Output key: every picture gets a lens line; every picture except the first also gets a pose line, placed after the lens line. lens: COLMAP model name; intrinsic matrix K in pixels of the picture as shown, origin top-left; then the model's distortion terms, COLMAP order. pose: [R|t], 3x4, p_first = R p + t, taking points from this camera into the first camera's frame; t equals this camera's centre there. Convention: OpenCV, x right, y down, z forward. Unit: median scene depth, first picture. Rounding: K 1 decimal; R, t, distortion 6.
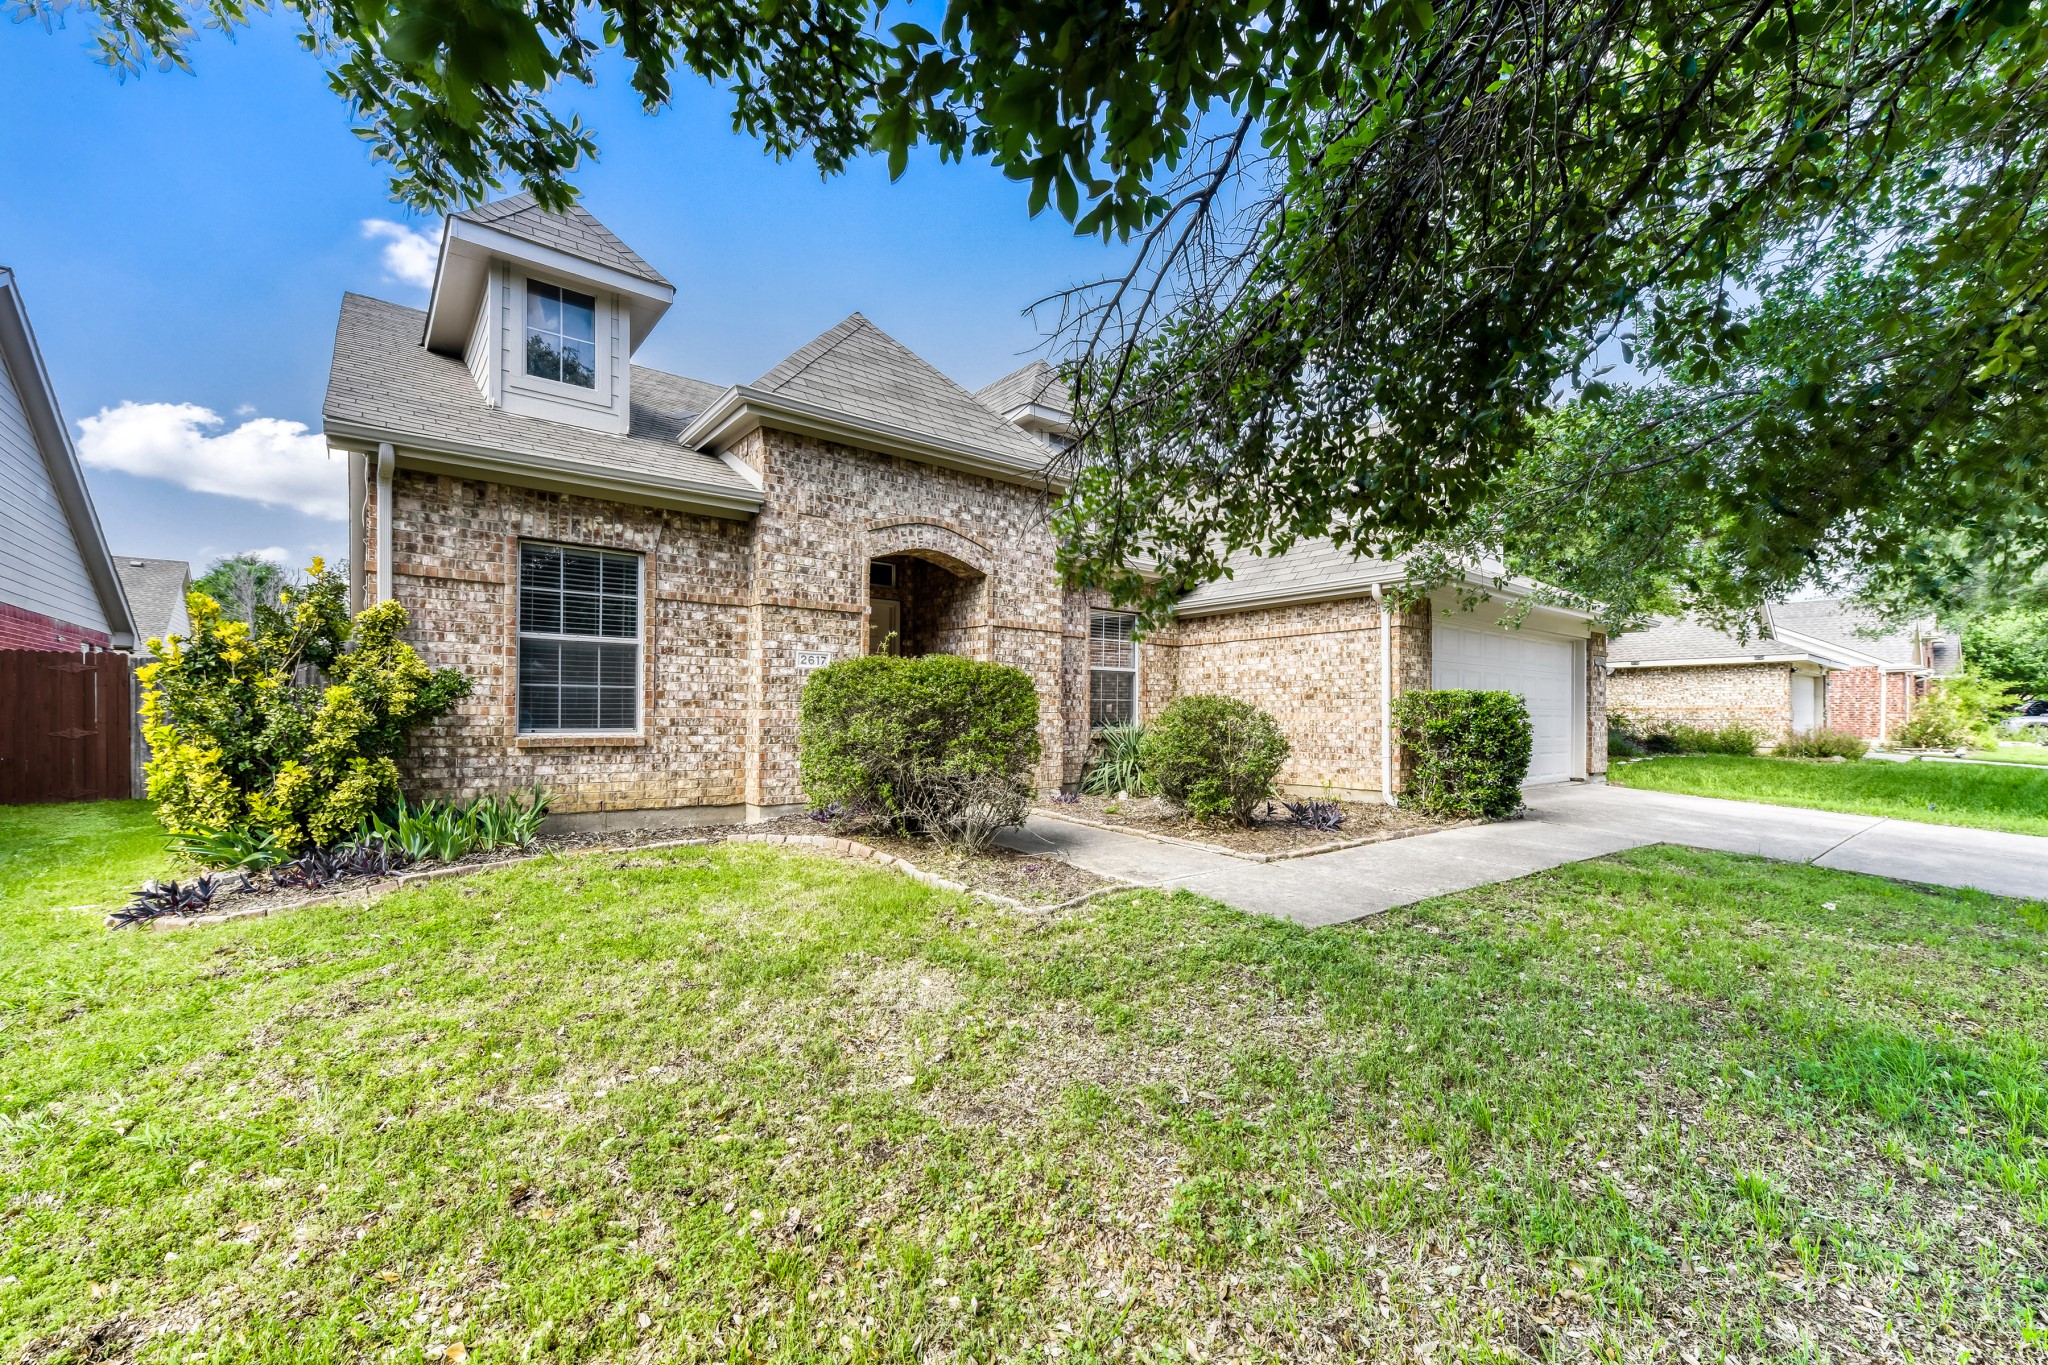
lens RADIAL K [[818.7, 0, 1038.7], [0, 818.7, 711.7], [0, 0, 1]] dist [0.001057, -0.000147]
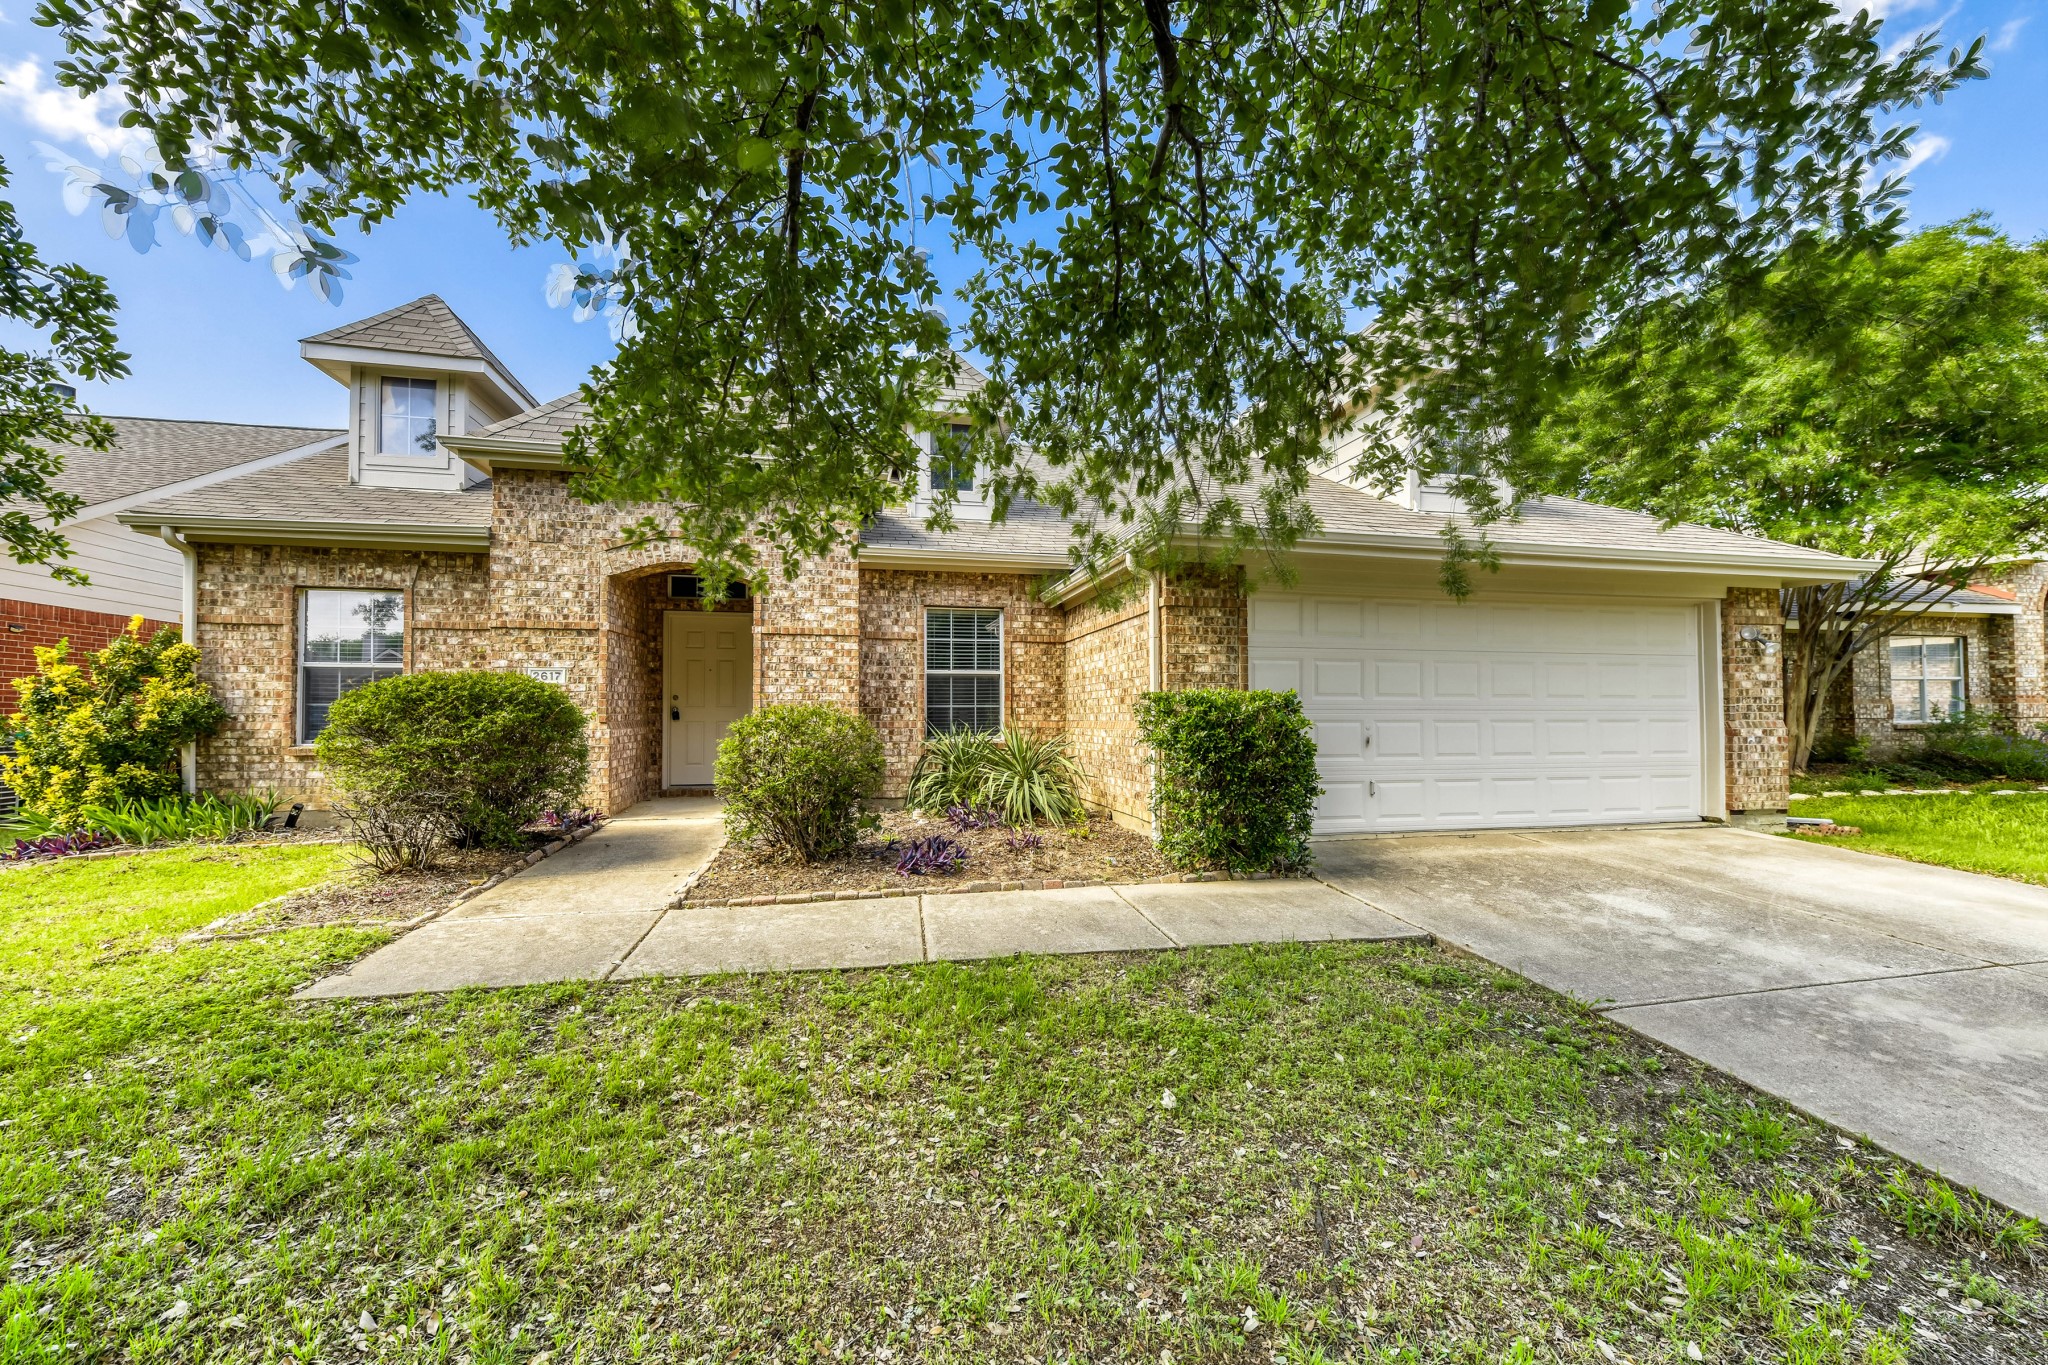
lens RADIAL K [[811.4, 0, 1021.4], [0, 811.4, 691.2], [0, 0, 1]] dist [-0.000530, -0.000757]
pose [[0.899324, -0.020255, -0.436815, 0.766368], [0.009191, 0.999582, -0.027428, -0.008564], [0.437187, 0.020652, 0.899133, 0.324750]]
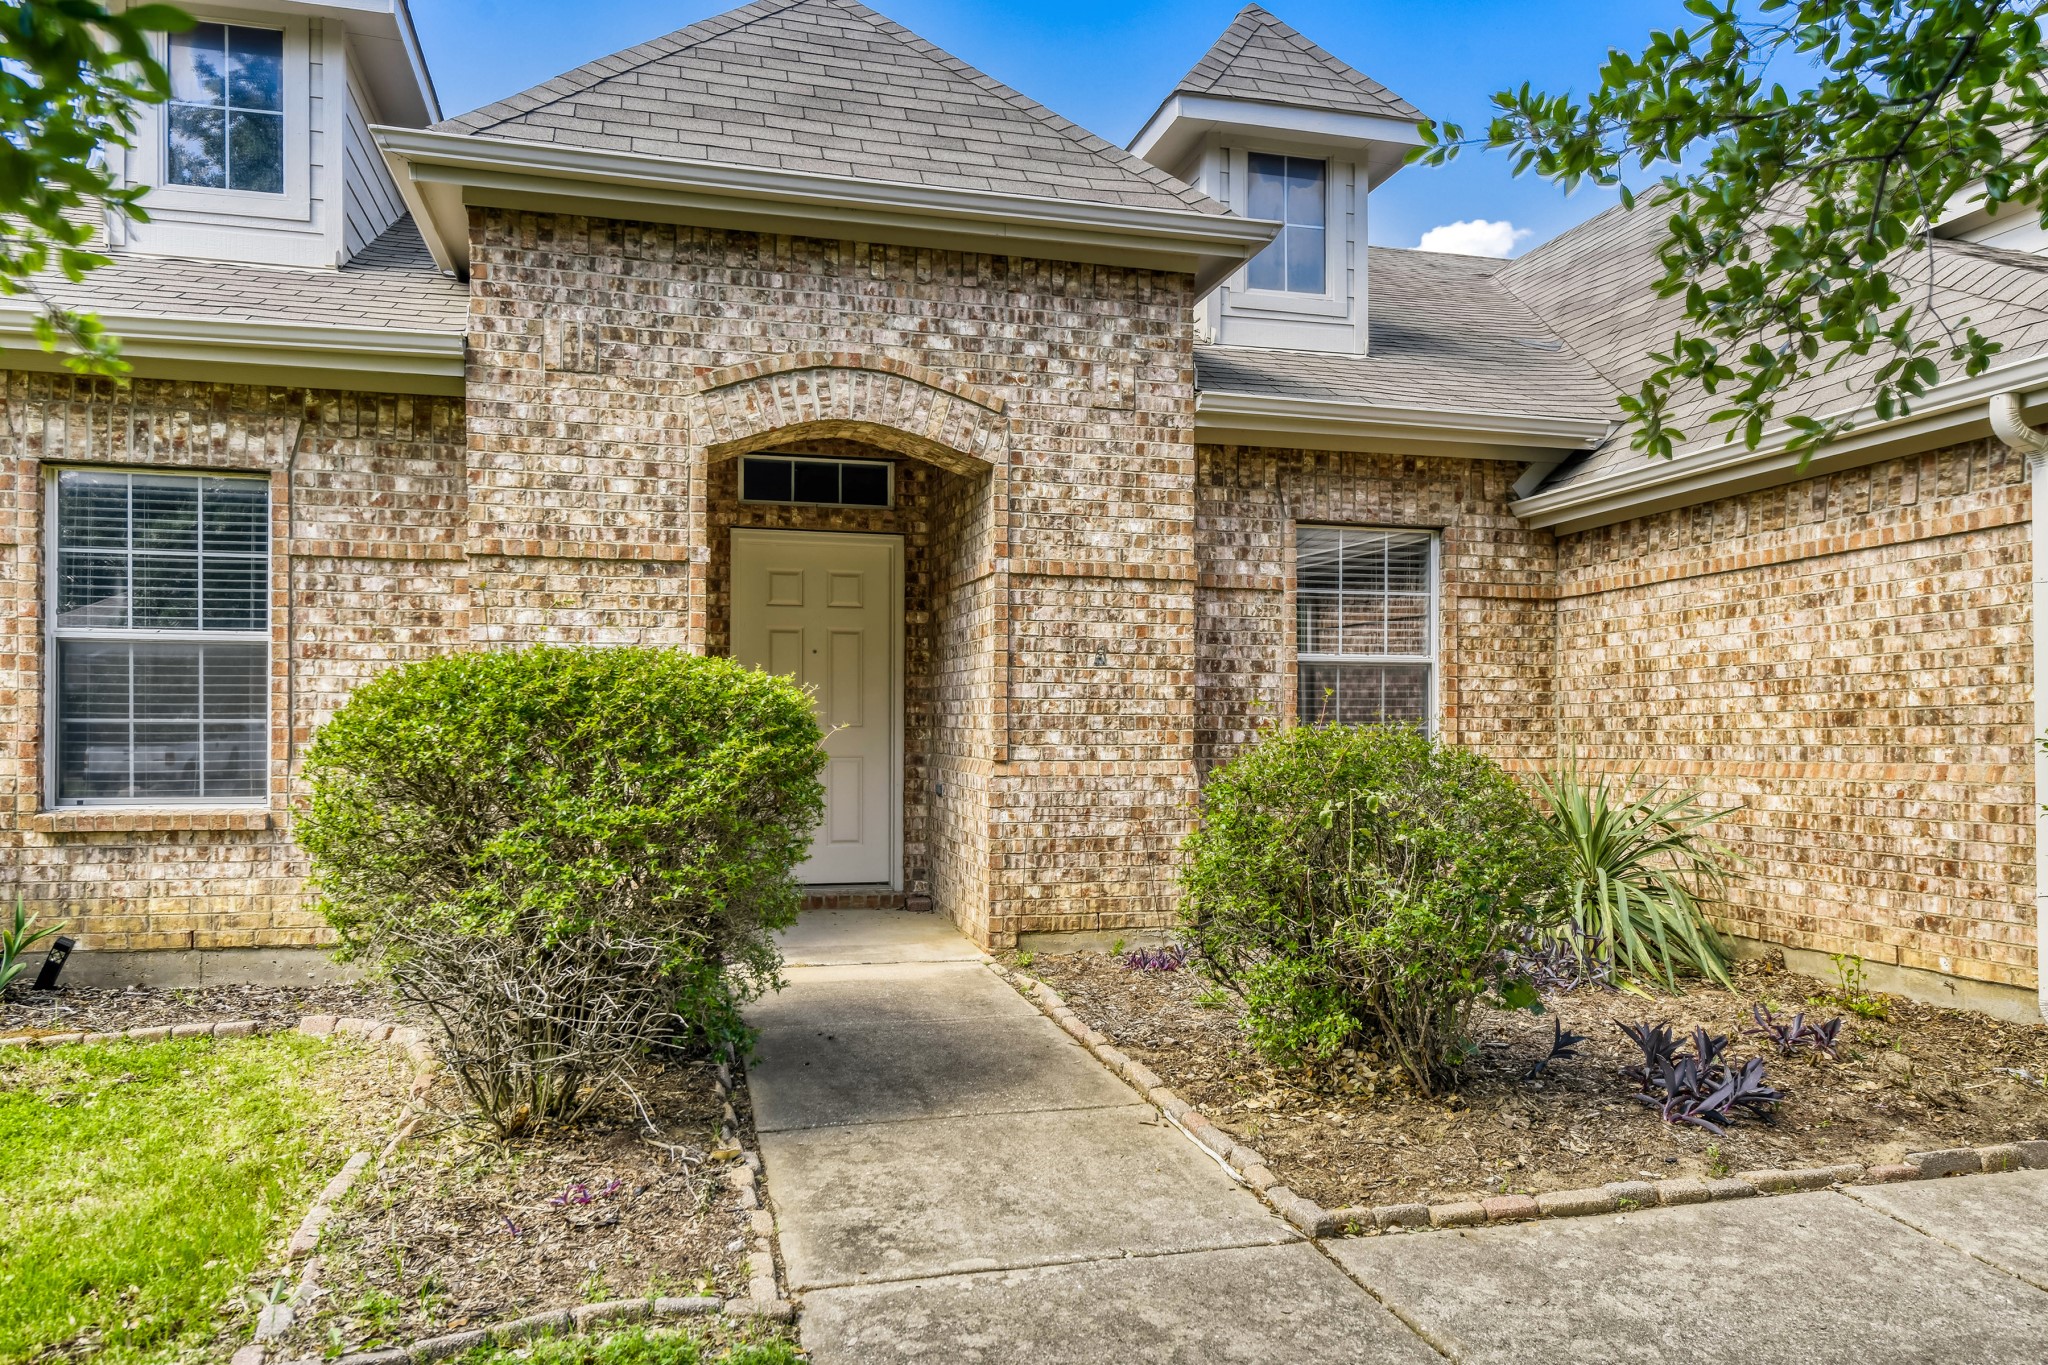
lens RADIAL K [[1391.0, 0, 1003.2], [0, 1391.0, 724.8], [0, 0, 1]] dist [-0.005518, 0.006317]
pose [[0.912223, -0.007665, -0.409621, 0.312830], [0.005532, 0.999964, -0.006392, -0.017666], [0.409656, 0.003565, 0.912233, 0.340525]]
